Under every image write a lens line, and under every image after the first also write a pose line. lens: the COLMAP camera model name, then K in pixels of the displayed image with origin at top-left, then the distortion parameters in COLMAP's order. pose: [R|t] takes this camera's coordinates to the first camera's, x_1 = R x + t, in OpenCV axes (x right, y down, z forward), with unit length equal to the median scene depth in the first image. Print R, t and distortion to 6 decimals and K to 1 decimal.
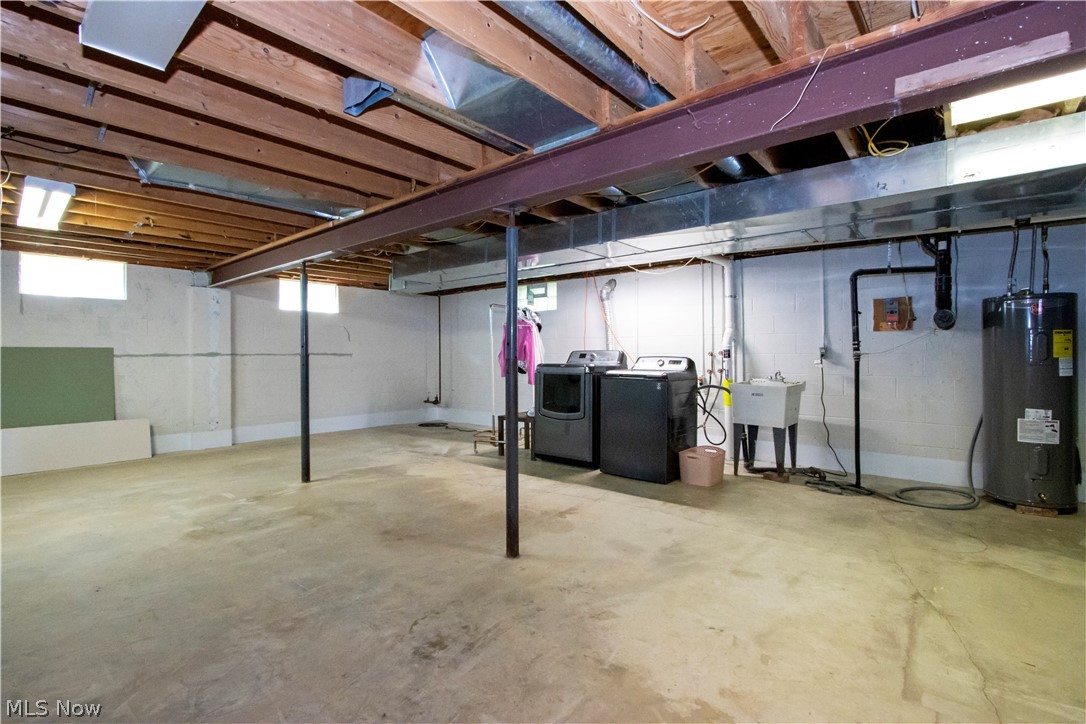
lens RADIAL K [[502.8, 0, 539.9], [0, 502.8, 357.9], [0, 0, 1]] dist [-0.018533, 0.000657]
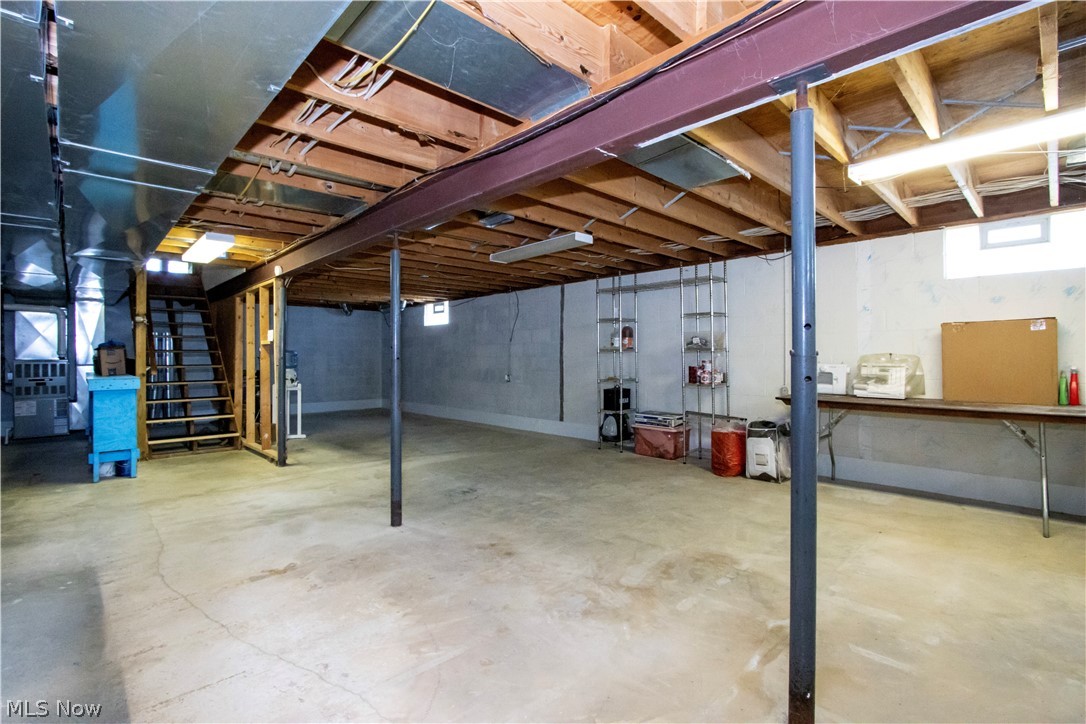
lens RADIAL K [[502.8, 0, 539.9], [0, 502.8, 357.9], [0, 0, 1]] dist [-0.018533, 0.000657]
pose [[-0.993966, 0.004625, 0.109588, -0.440034], [0.005605, 0.999947, 0.008632, -0.008201], [-0.109543, 0.009194, -0.993940, 1.795867]]
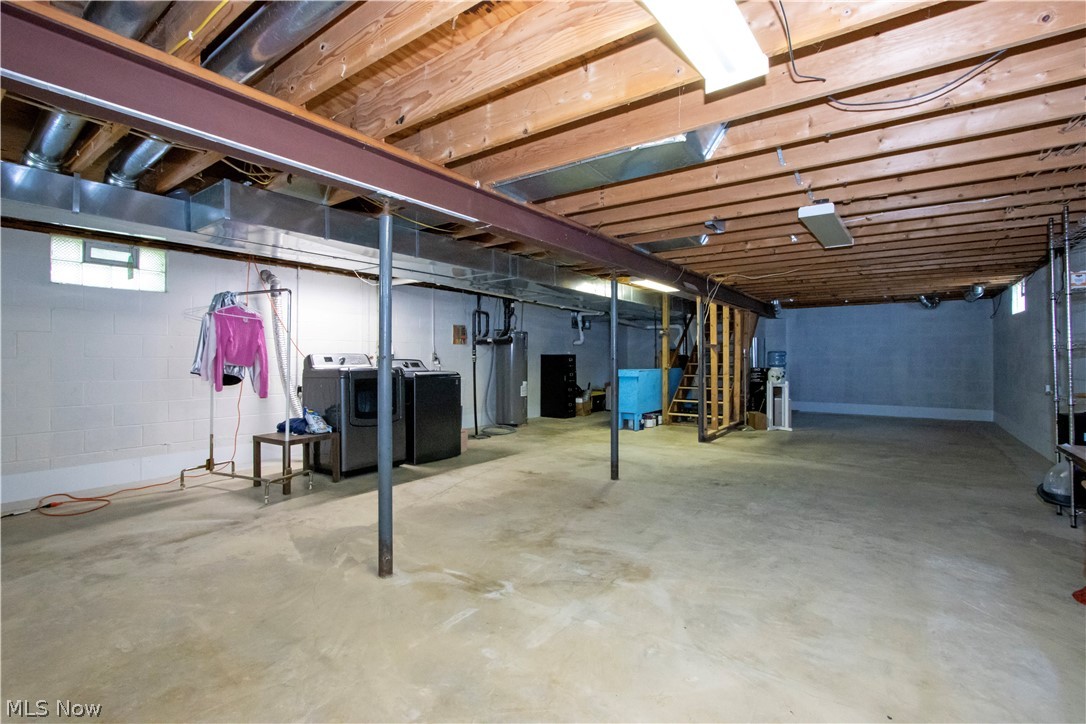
lens RADIAL K [[502.8, 0, 539.9], [0, 502.8, 357.9], [0, 0, 1]] dist [-0.018533, 0.000657]
pose [[-0.074889, 0.000943, 0.997191, -1.414375], [0.009340, 0.999956, -0.000244, -0.005523], [-0.997148, 0.009296, -0.074894, 1.148761]]
